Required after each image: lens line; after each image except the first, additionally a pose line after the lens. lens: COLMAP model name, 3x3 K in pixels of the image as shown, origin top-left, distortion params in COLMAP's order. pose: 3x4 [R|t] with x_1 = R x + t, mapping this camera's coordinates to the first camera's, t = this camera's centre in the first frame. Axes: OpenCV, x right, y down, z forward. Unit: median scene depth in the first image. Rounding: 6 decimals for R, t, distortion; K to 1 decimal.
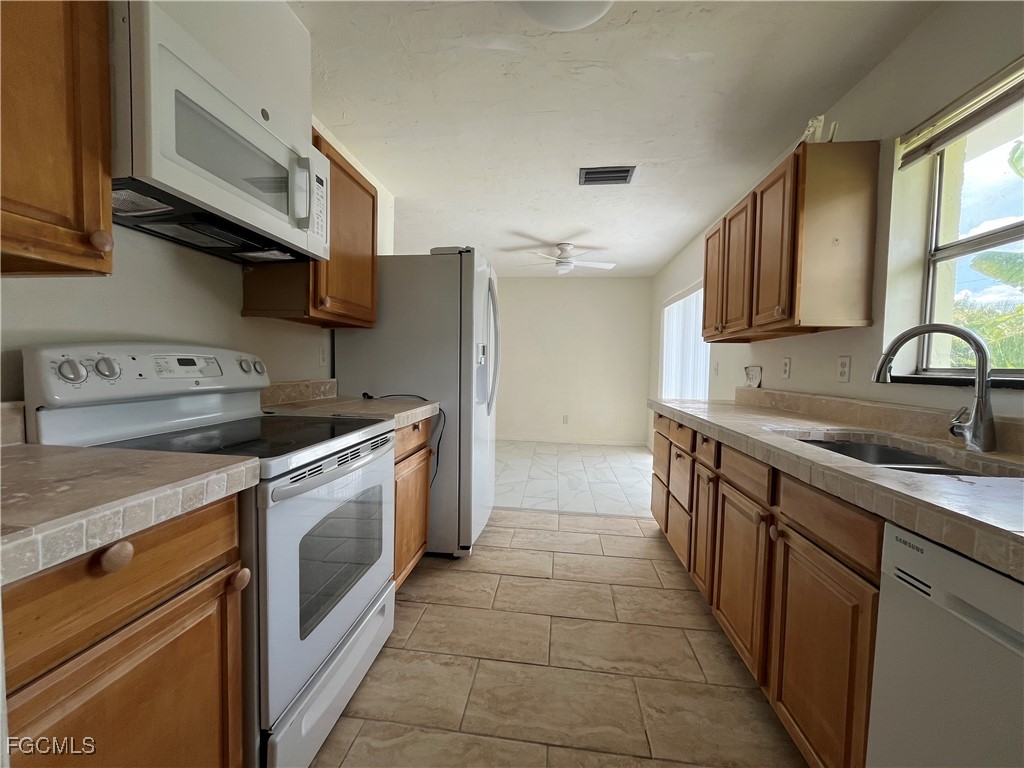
lens RADIAL K [[415.5, 0, 509.8], [0, 415.5, 384.8], [0, 0, 1]] dist [-0.001766, 0.000042]
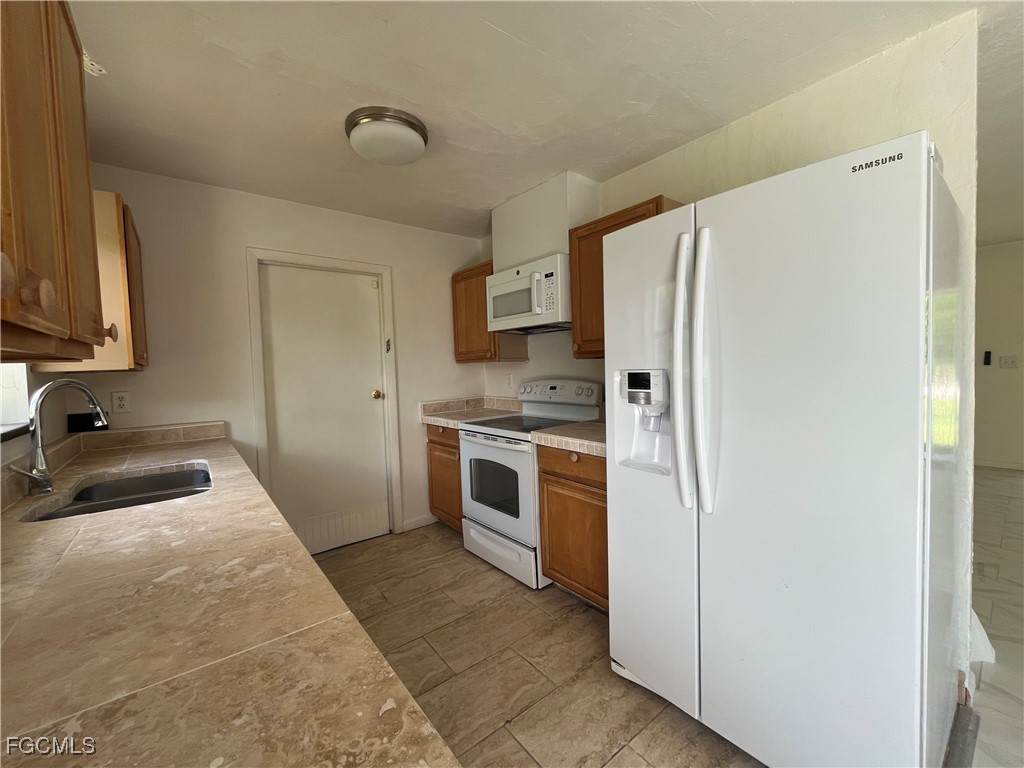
lens RADIAL K [[415.5, 0, 511.1], [0, 415.5, 386.4], [0, 0, 1]] dist [-0.001766, 0.000042]
pose [[-0.707572, 0.034524, -0.705797, 0.595641], [-0.018462, 0.997562, 0.067304, -0.135358], [0.706400, 0.060652, -0.705210, 1.575595]]
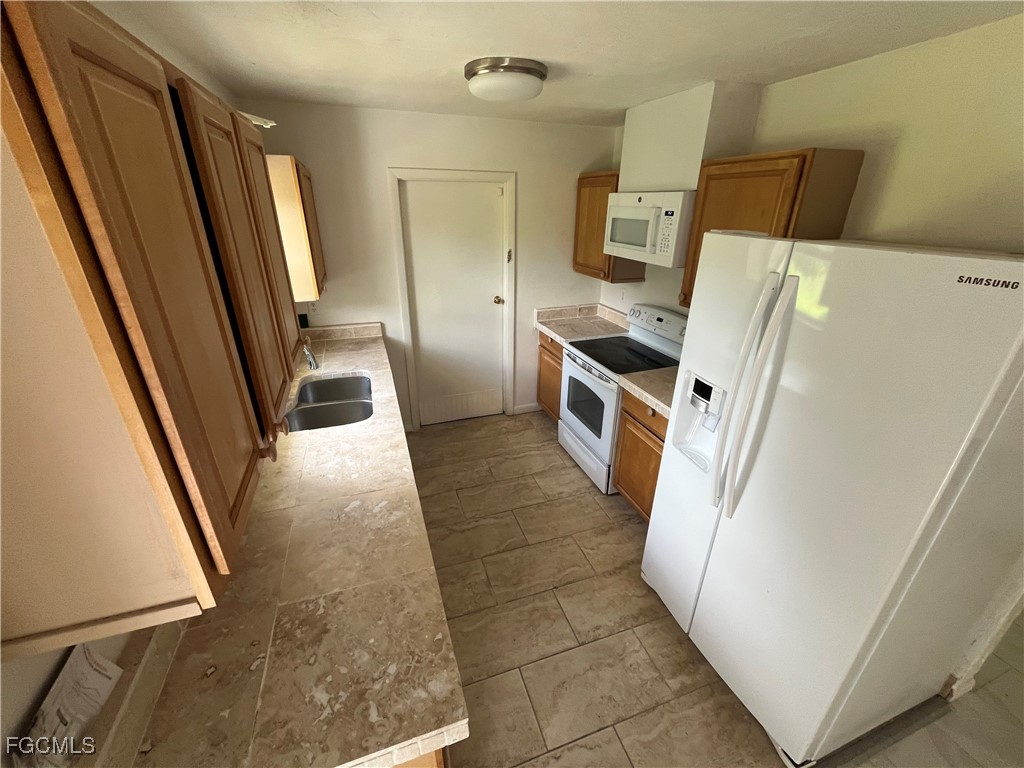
lens RADIAL K [[415.5, 0, 511.7], [0, 415.5, 385.7], [0, 0, 1]] dist [-0.001766, 0.000042]
pose [[-0.898654, 0.149433, -0.412421, 0.570876], [-0.050137, 0.899035, 0.434996, -0.430983], [0.435784, 0.411589, -0.800429, 1.689057]]
